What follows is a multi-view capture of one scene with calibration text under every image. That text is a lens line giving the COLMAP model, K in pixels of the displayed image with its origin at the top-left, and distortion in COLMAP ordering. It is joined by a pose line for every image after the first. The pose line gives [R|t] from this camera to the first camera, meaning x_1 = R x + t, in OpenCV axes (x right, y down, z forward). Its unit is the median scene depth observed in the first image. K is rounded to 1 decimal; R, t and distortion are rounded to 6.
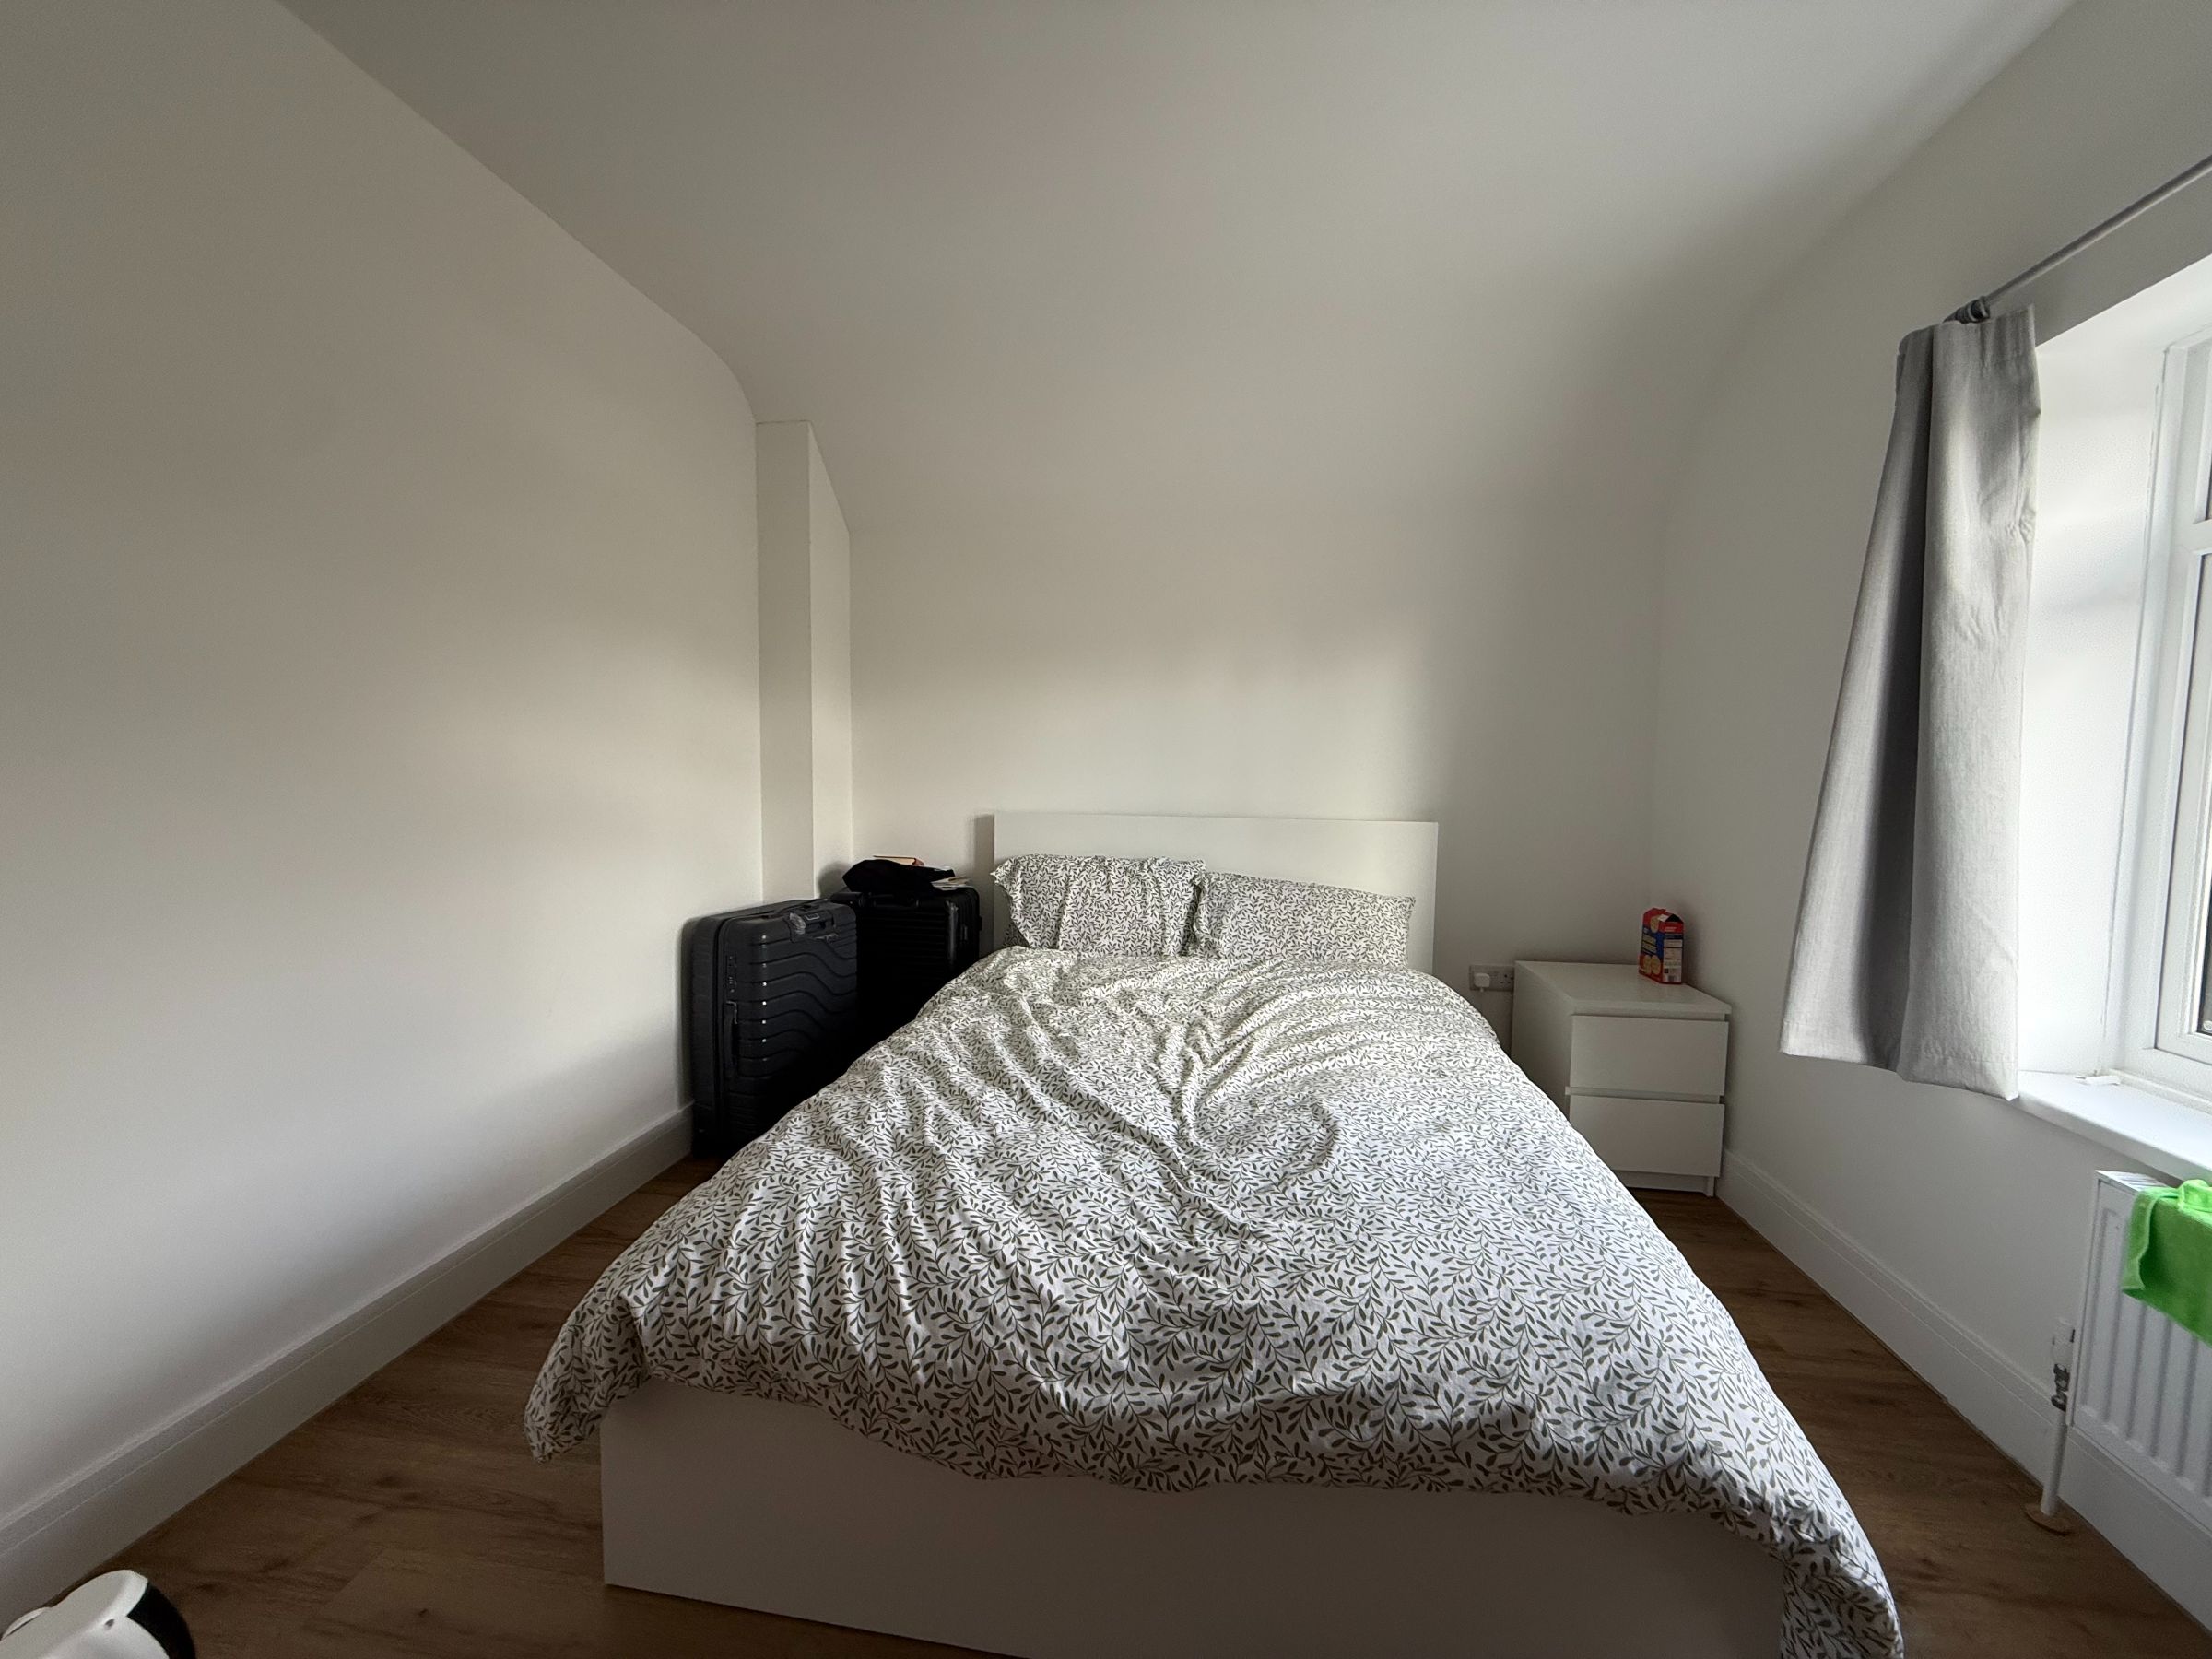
lens RADIAL K [[877.5, 0, 1099.7], [0, 877.5, 831.0], [0, 0, 1]] dist [-0.000090, 0.000218]
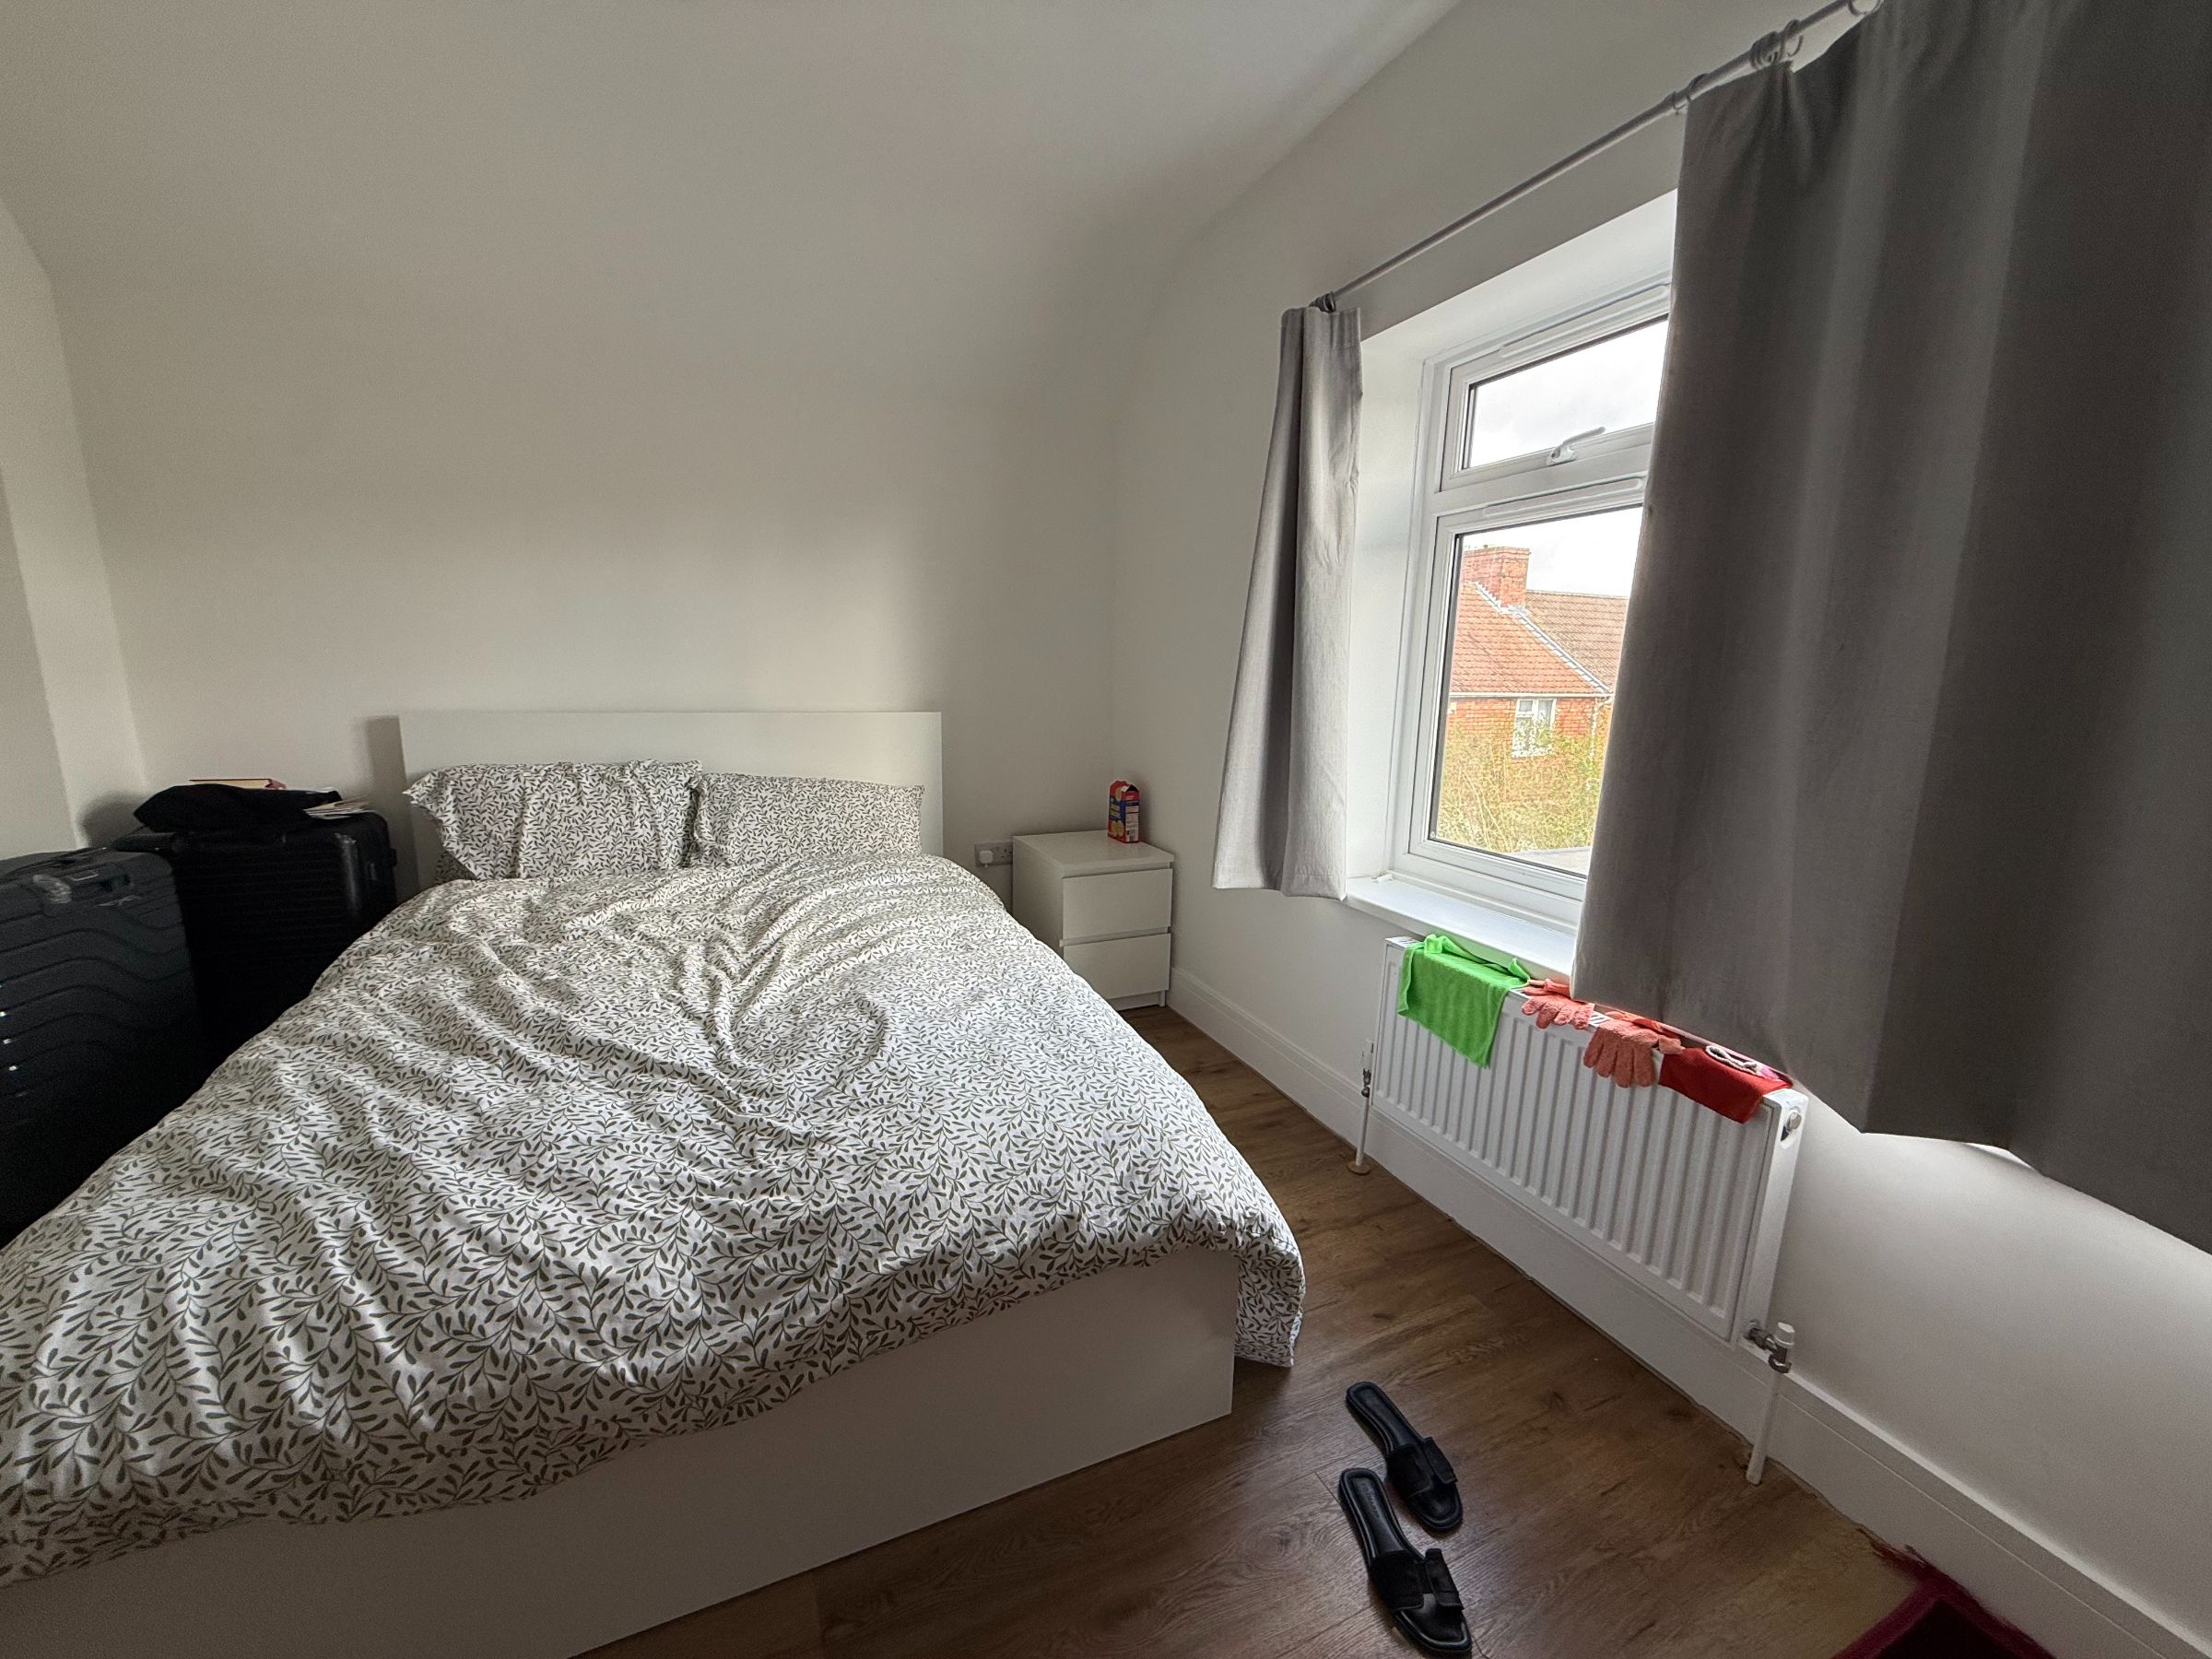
lens RADIAL K [[877.5, 0, 1099.7], [0, 877.5, 831.0], [0, 0, 1]] dist [-0.000090, 0.000218]
pose [[0.842387, -0.096610, 0.530143, -0.049093], [0.029503, 0.990591, 0.133639, -0.008601], [-0.538065, -0.096934, 0.837311, 0.033294]]
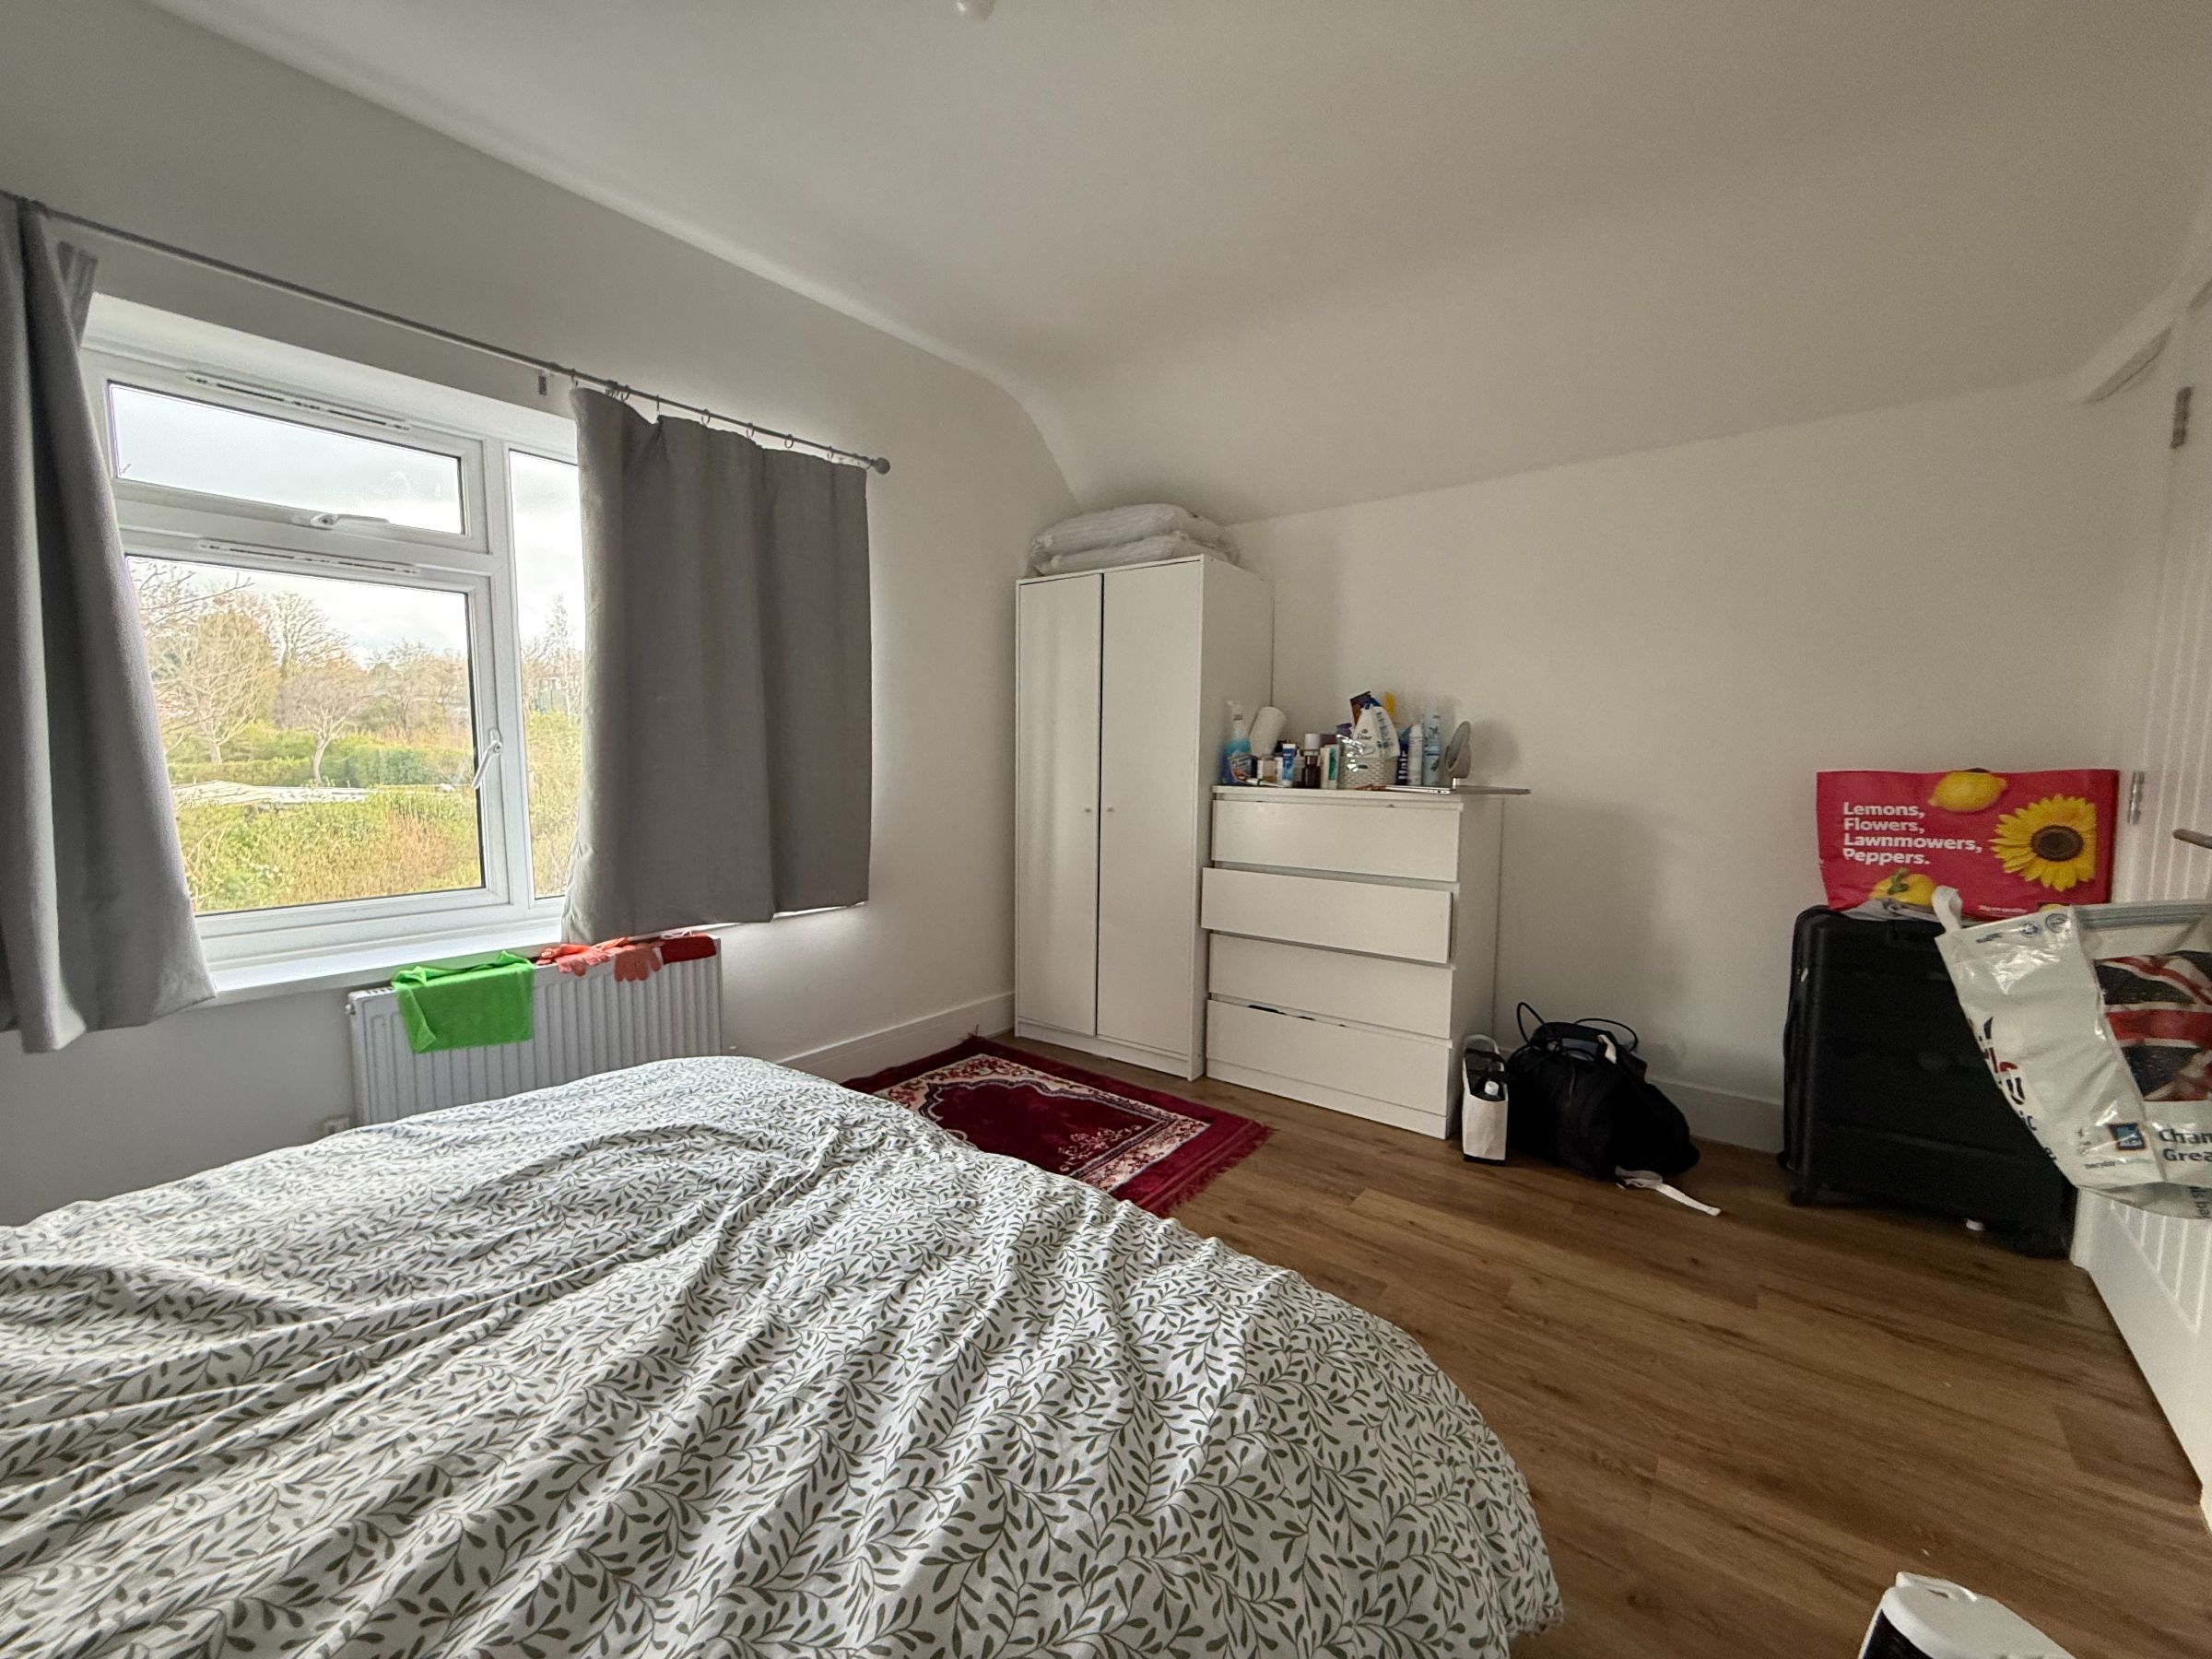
lens RADIAL K [[877.5, 0, 1099.7], [0, 877.5, 831.0], [0, 0, 1]] dist [-0.000090, 0.000218]
pose [[-0.863744, -0.061391, 0.500177, -0.643777], [0.021475, 0.987166, 0.158247, -0.084767], [-0.503473, 0.147426, -0.851341, 1.701296]]
